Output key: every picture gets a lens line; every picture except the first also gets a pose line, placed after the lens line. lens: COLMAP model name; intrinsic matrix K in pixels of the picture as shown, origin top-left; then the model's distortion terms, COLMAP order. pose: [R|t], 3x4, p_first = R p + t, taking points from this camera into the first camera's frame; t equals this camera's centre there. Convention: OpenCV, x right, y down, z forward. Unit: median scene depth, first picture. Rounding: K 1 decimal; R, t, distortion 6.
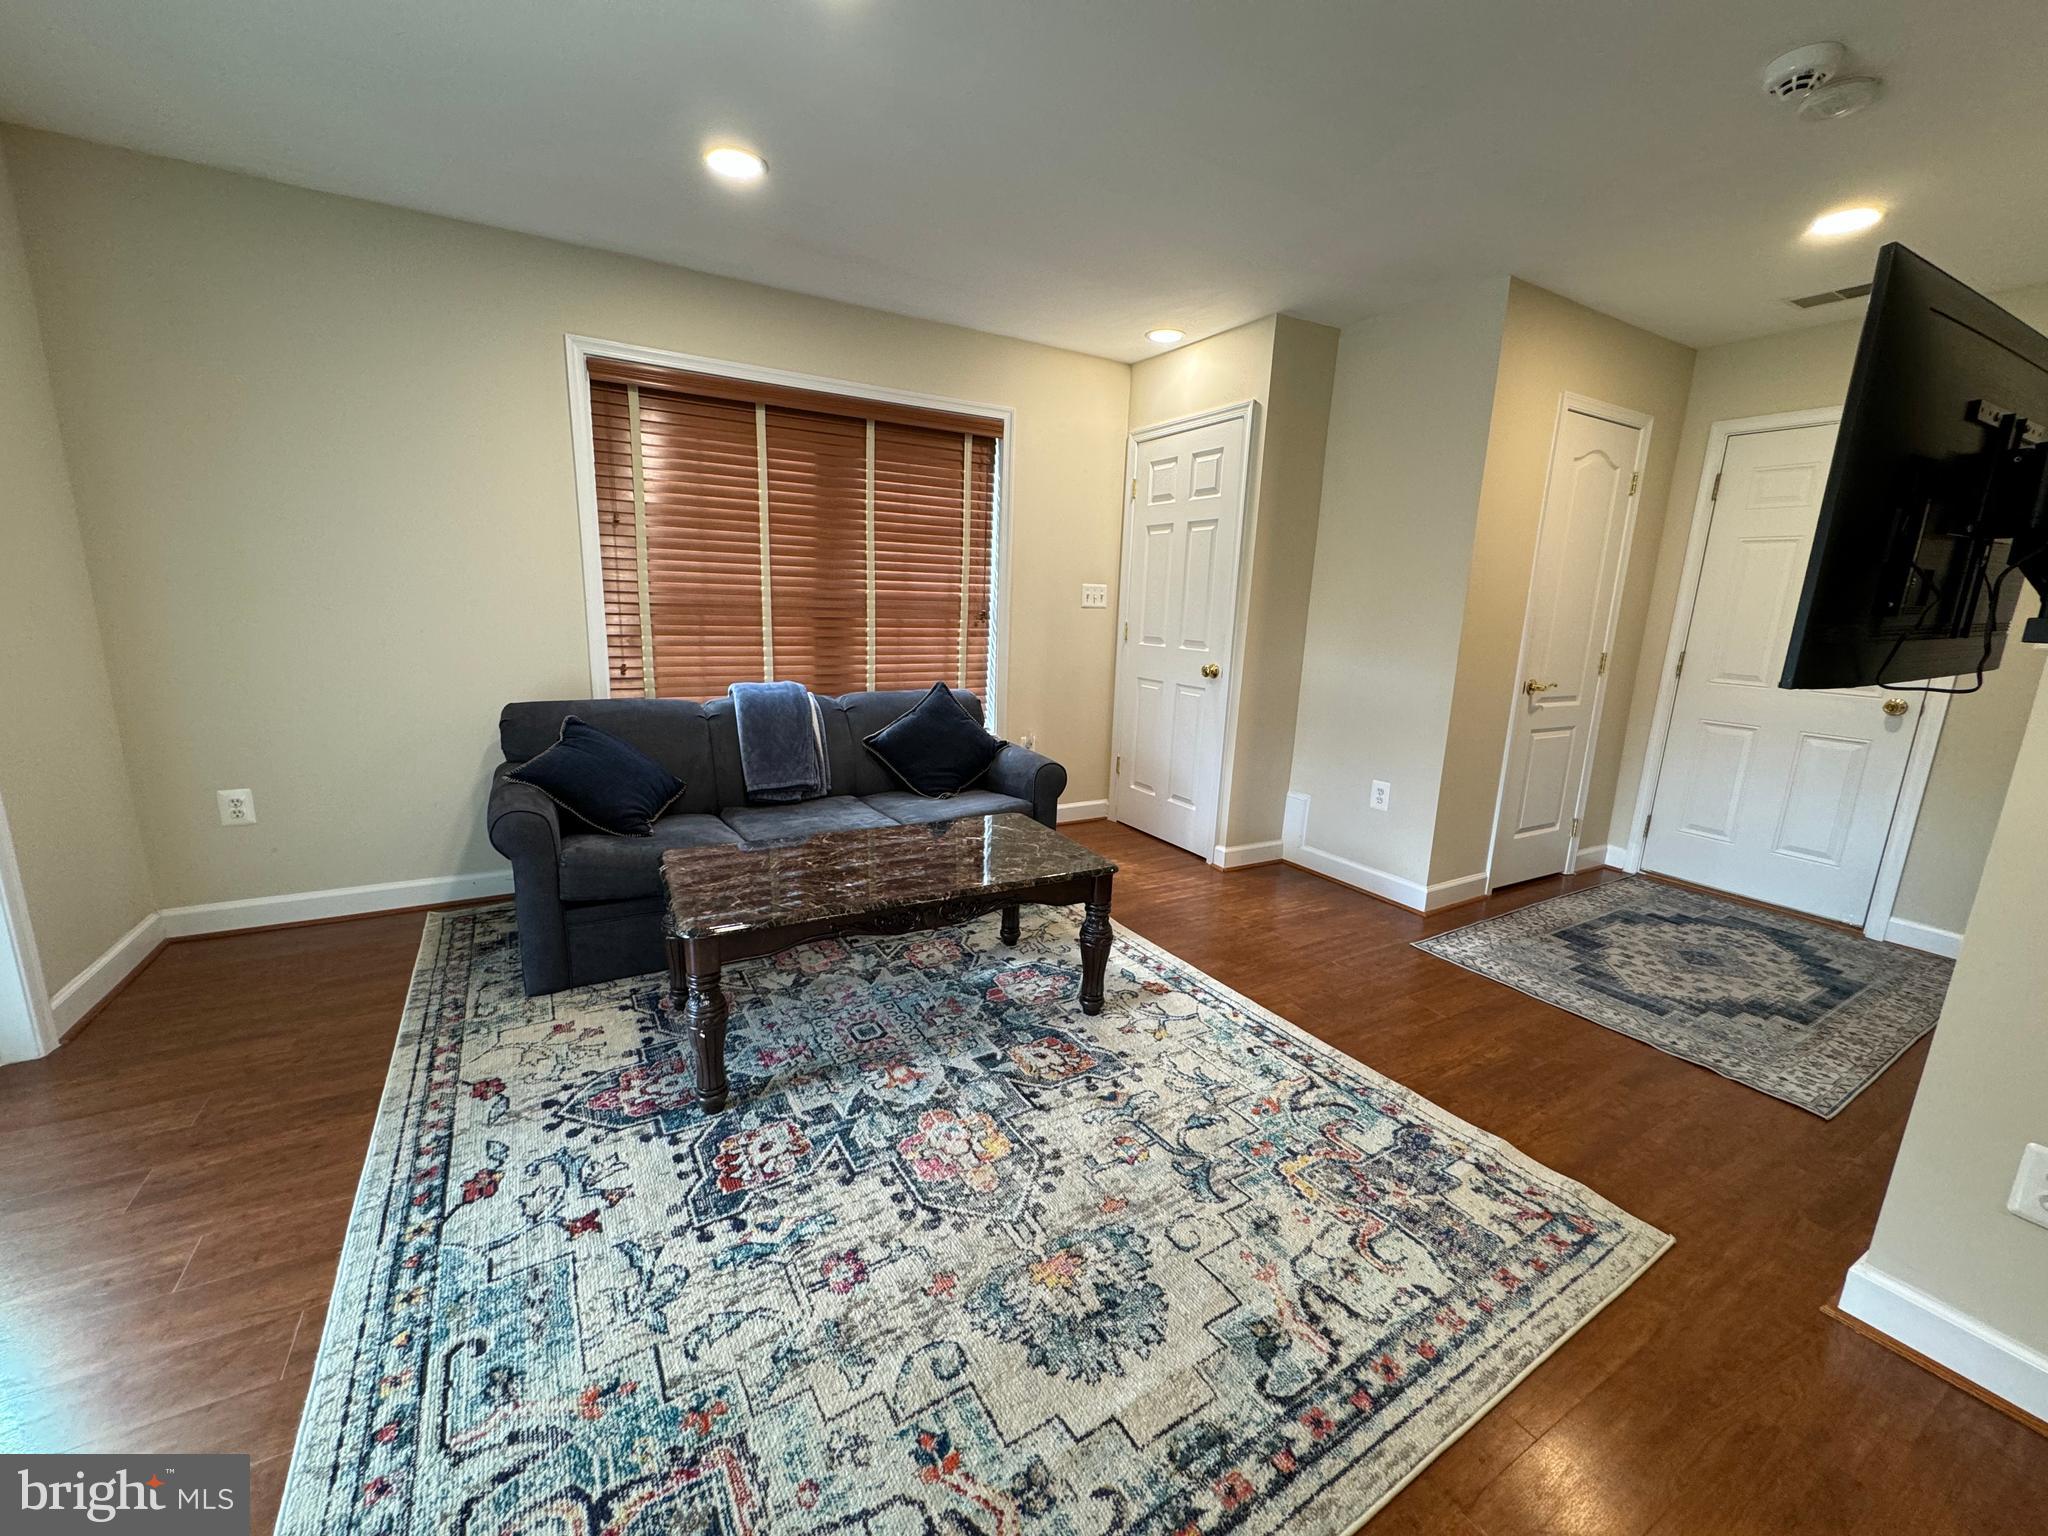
lens RADIAL K [[812.7, 0, 1022.4], [0, 812.7, 767.9], [0, 0, 1]] dist [-0.003167, 0.000223]
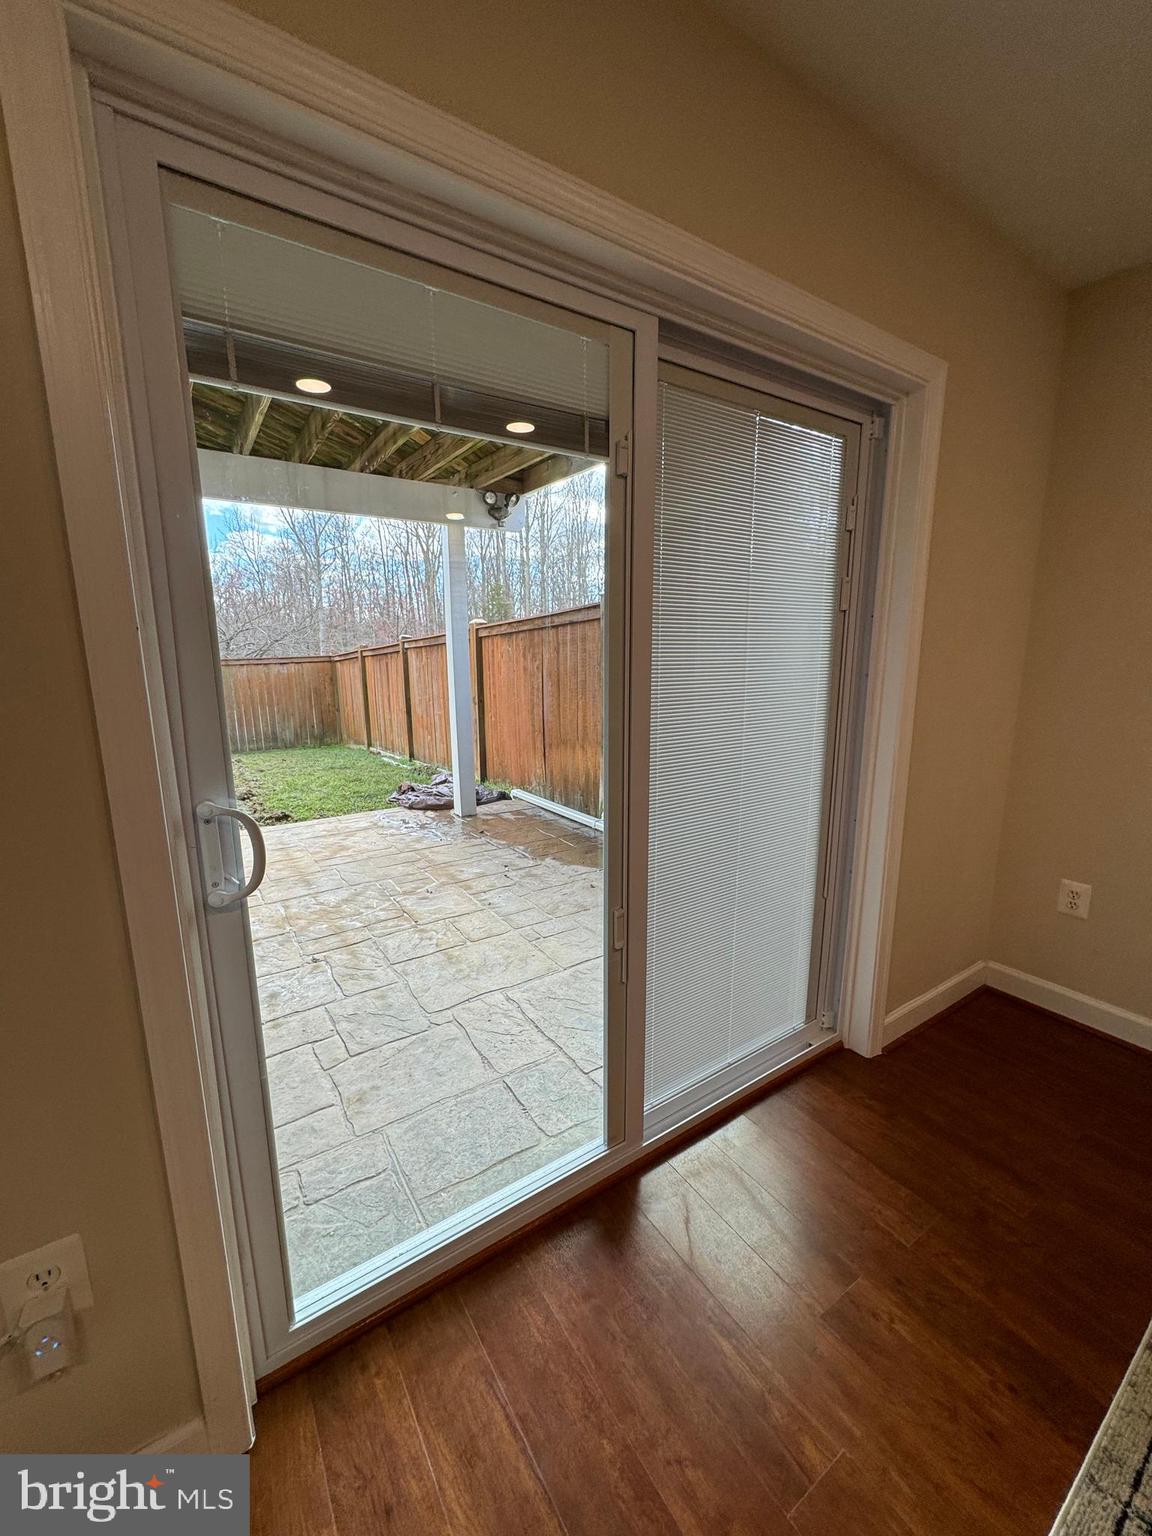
lens RADIAL K [[610.8, 0, 576.8], [0, 610.8, 767.0], [0, 0, 1]] dist [-0.002893, 0.000490]
pose [[0.059072, 0.152163, -0.986589, -0.315101], [-0.200410, 0.970000, 0.137605, -0.107140], [0.977930, 0.189594, 0.087795, 0.333595]]
